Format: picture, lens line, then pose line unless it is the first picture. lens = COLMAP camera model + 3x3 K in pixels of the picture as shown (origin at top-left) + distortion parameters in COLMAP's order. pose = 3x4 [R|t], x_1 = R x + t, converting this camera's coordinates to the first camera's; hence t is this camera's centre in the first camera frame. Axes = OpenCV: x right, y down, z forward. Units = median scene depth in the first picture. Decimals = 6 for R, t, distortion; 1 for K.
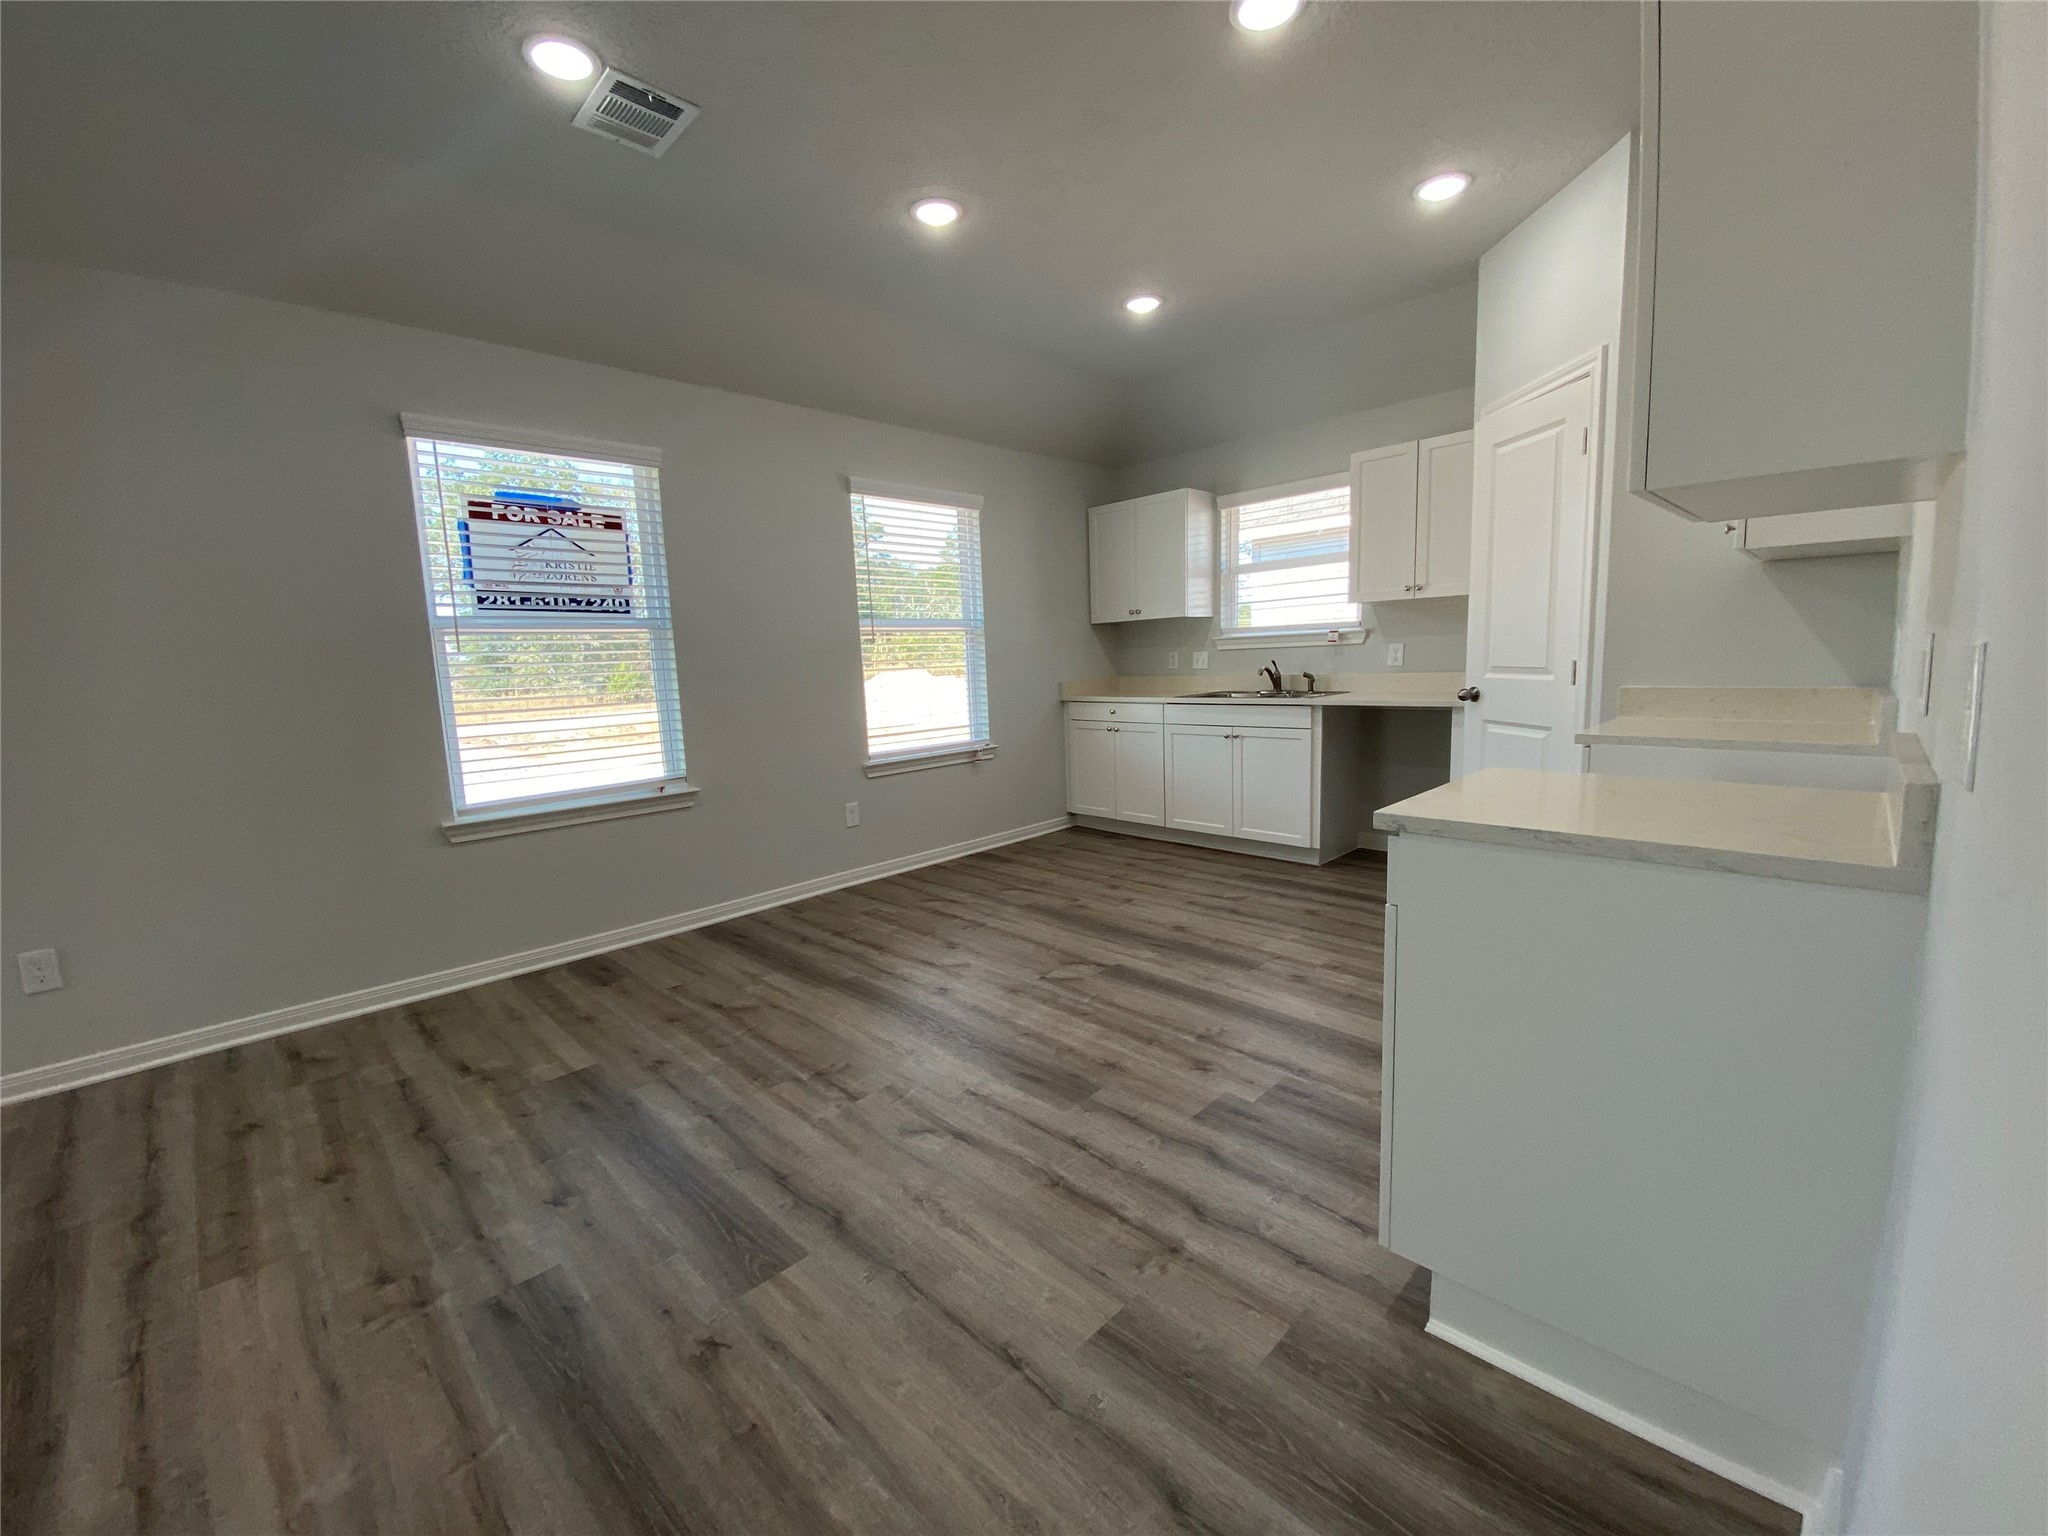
lens RADIAL K [[829.5, 0, 1024.0], [0, 829.5, 768.0], [0, 0, 1]] dist [0.012344, -0.017803]
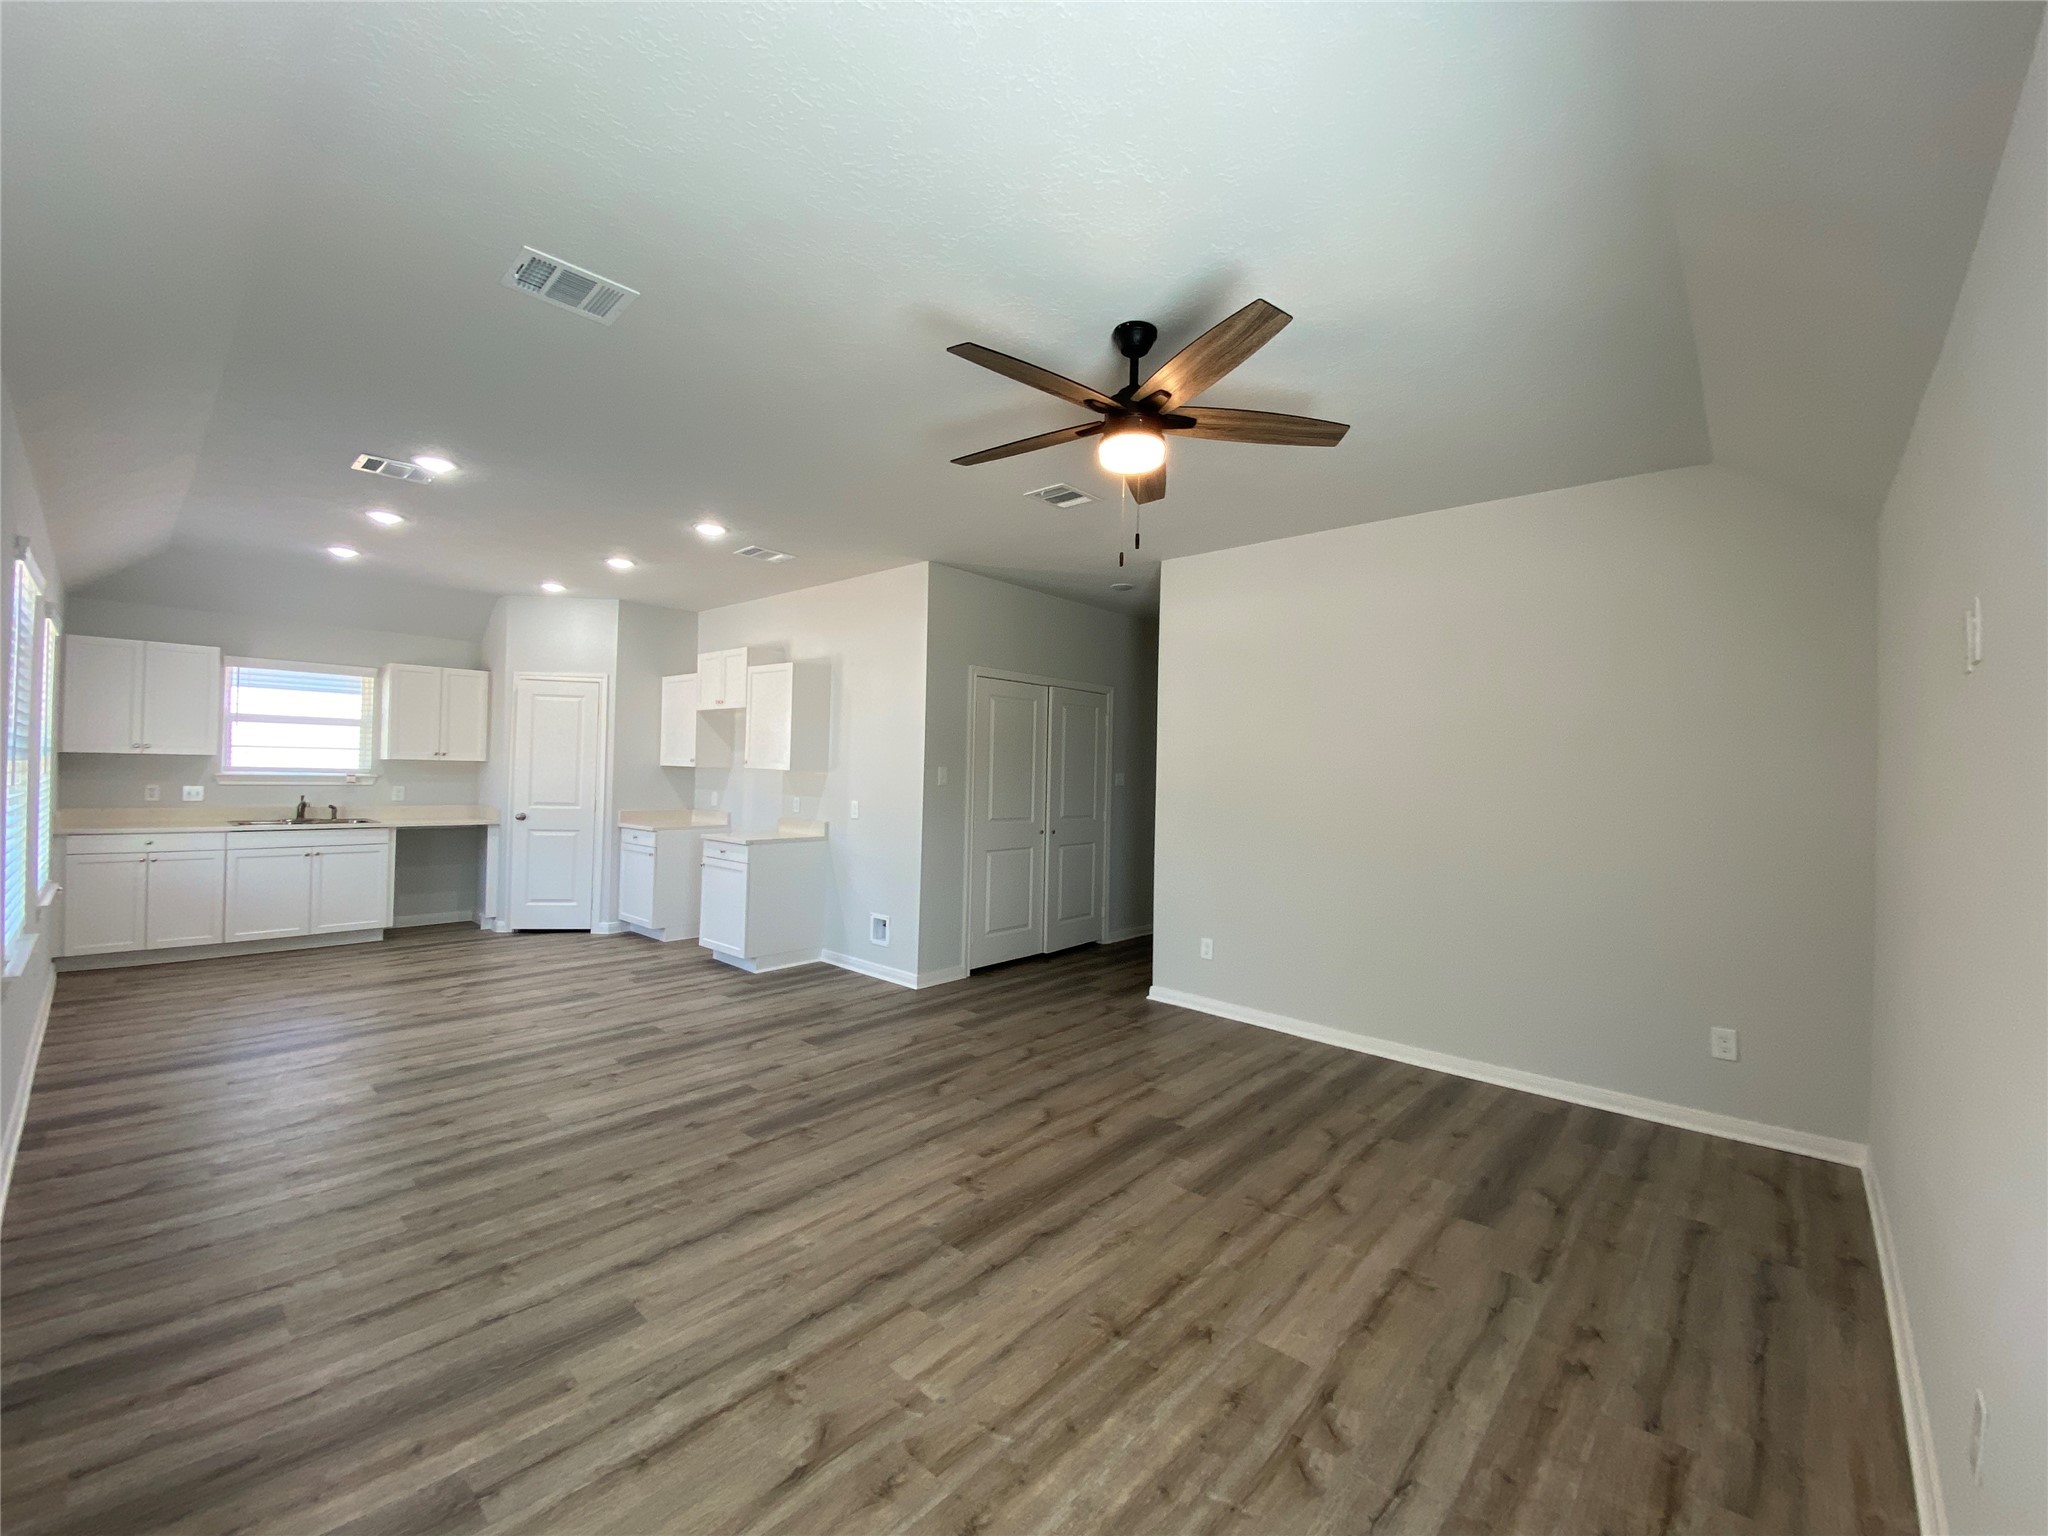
lens RADIAL K [[829.5, 0, 1024.0], [0, 829.5, 768.0], [0, 0, 1]] dist [0.012344, -0.017803]
pose [[-0.053733, 0.041461, 0.997694, -1.594279], [0.111920, 0.993092, -0.035242, -0.001881], [-0.992263, 0.109768, -0.058002, -0.057563]]
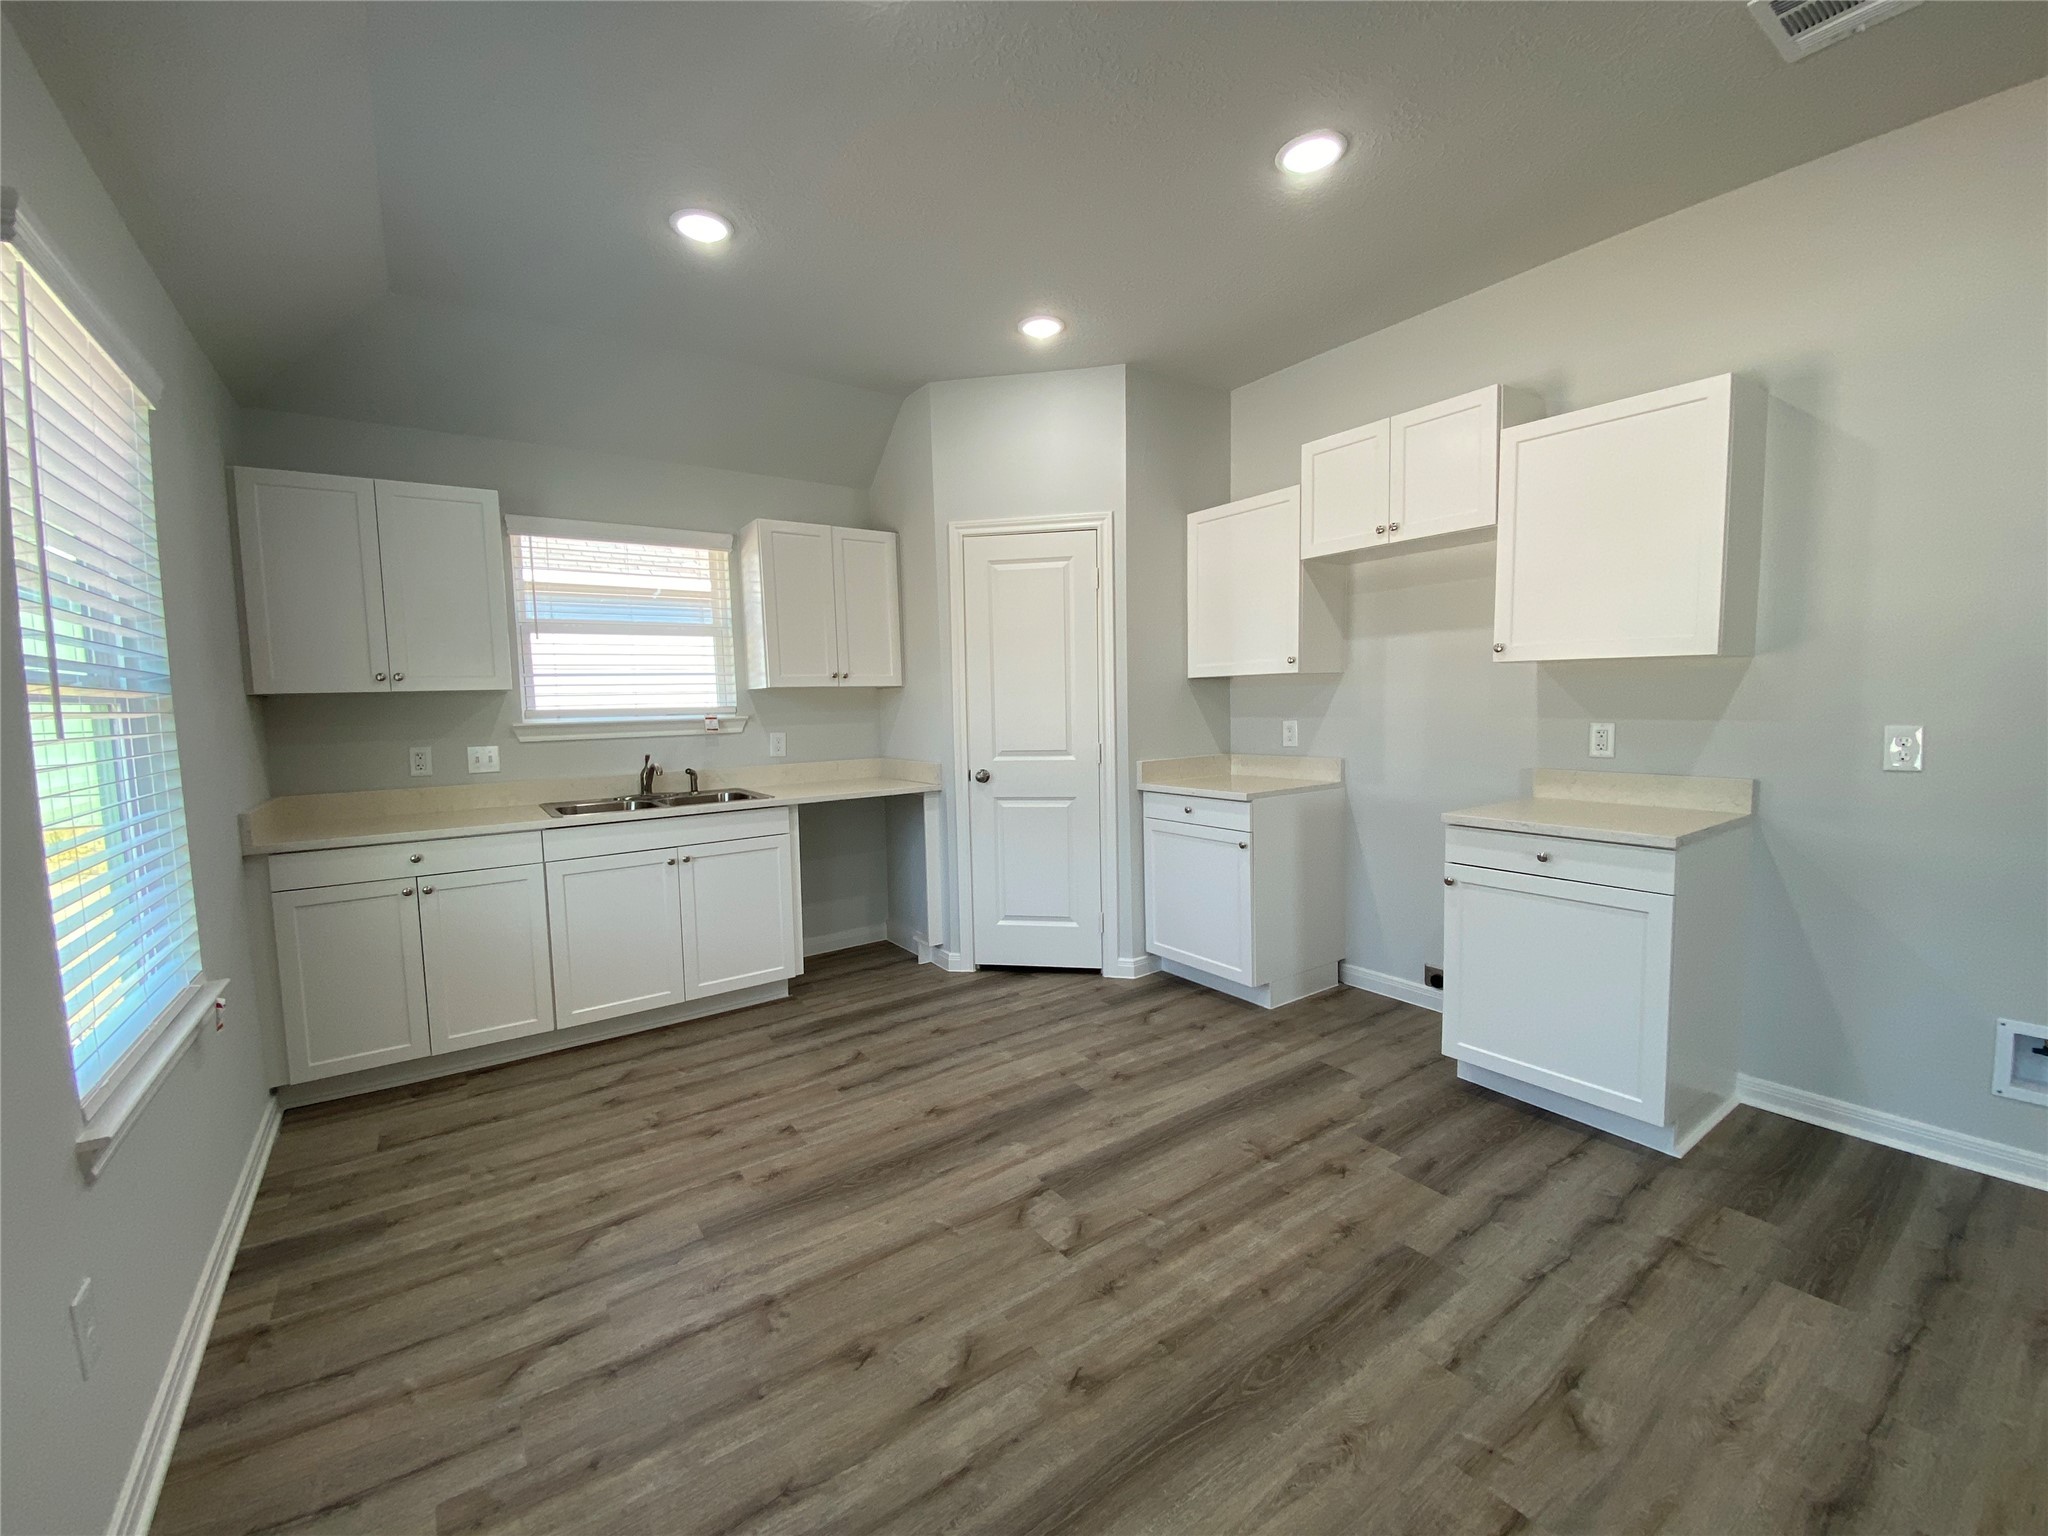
lens RADIAL K [[818.9, 0, 1024.0], [0, 818.9, 768.0], [0, 0, 1]] dist [0.026526, -0.029552]
pose [[0.175590, -0.051184, 0.983132, -0.562640], [0.151253, 0.988193, 0.024433, -0.130147], [-0.972775, 0.144411, 0.181258, 0.827289]]
